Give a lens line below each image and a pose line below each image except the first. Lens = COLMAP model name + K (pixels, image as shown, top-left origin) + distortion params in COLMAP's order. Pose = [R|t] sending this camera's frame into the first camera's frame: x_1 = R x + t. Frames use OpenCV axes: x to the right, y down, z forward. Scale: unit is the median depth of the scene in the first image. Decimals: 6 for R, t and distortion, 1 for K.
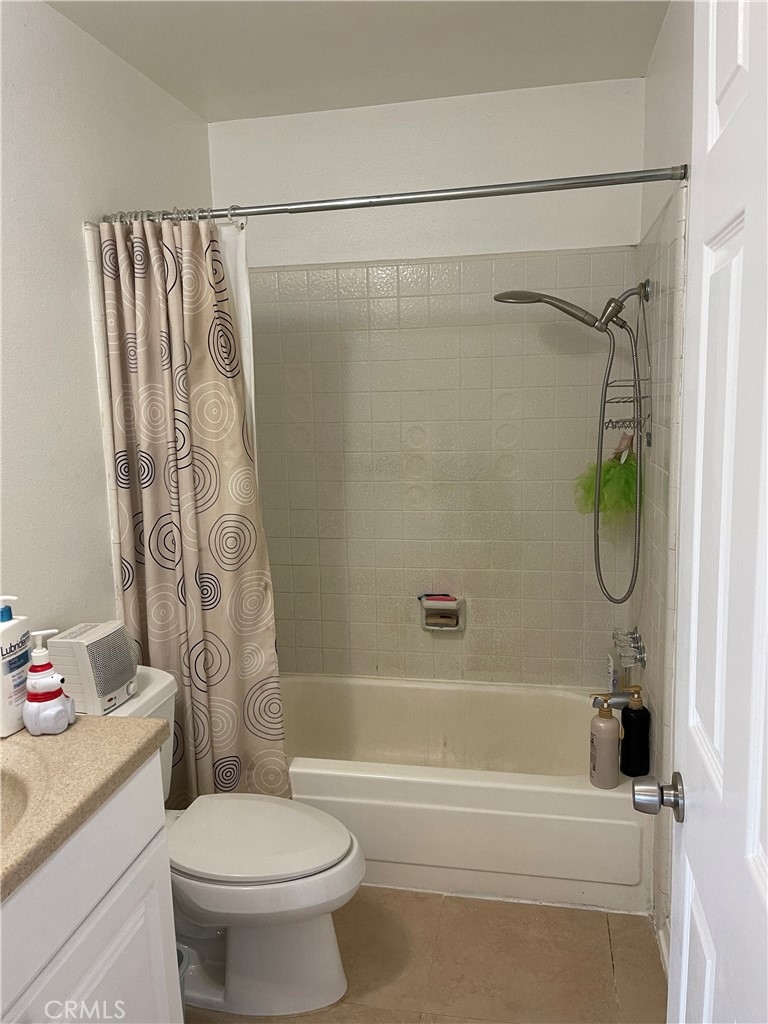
lens RADIAL K [[778.2, 0, 385.7], [0, 778.2, 509.9], [0, 0, 1]] dist [0.040557, -0.039589]
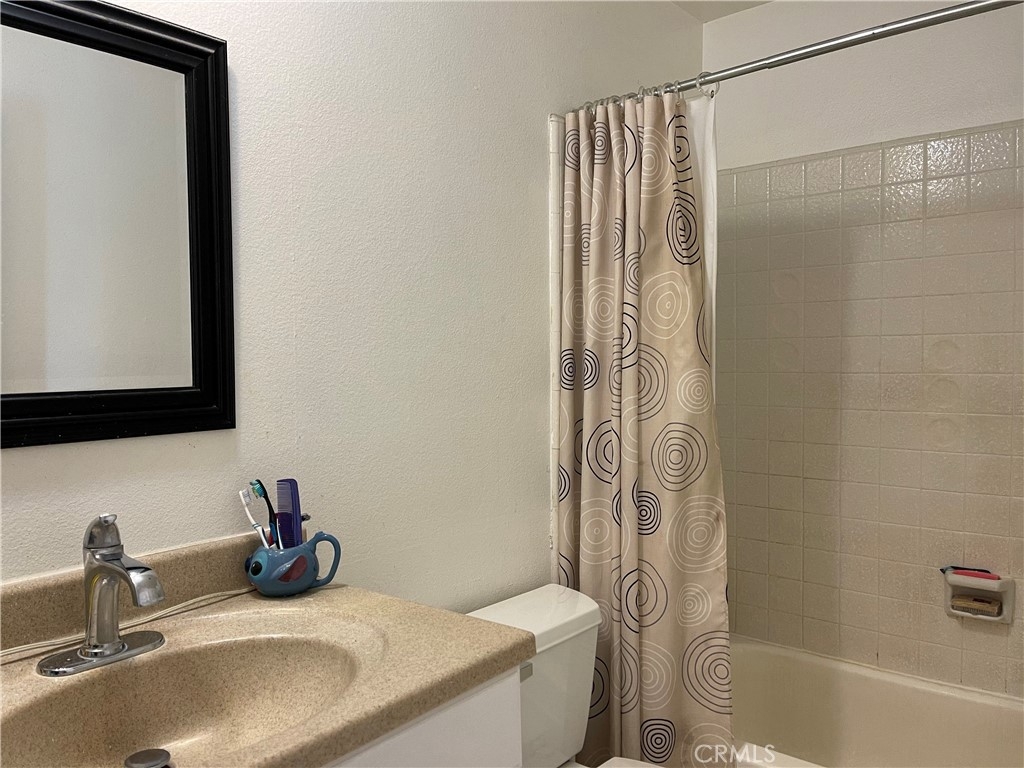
lens RADIAL K [[778.2, 0, 510.8], [0, 778.2, 385.4], [0, 0, 1]] dist [0.040557, -0.039589]
pose [[0.875981, 0.033615, -0.481172, 0.048967], [-0.088801, 0.991756, -0.092380, 0.058126], [0.474100, 0.123652, 0.871745, 0.164903]]
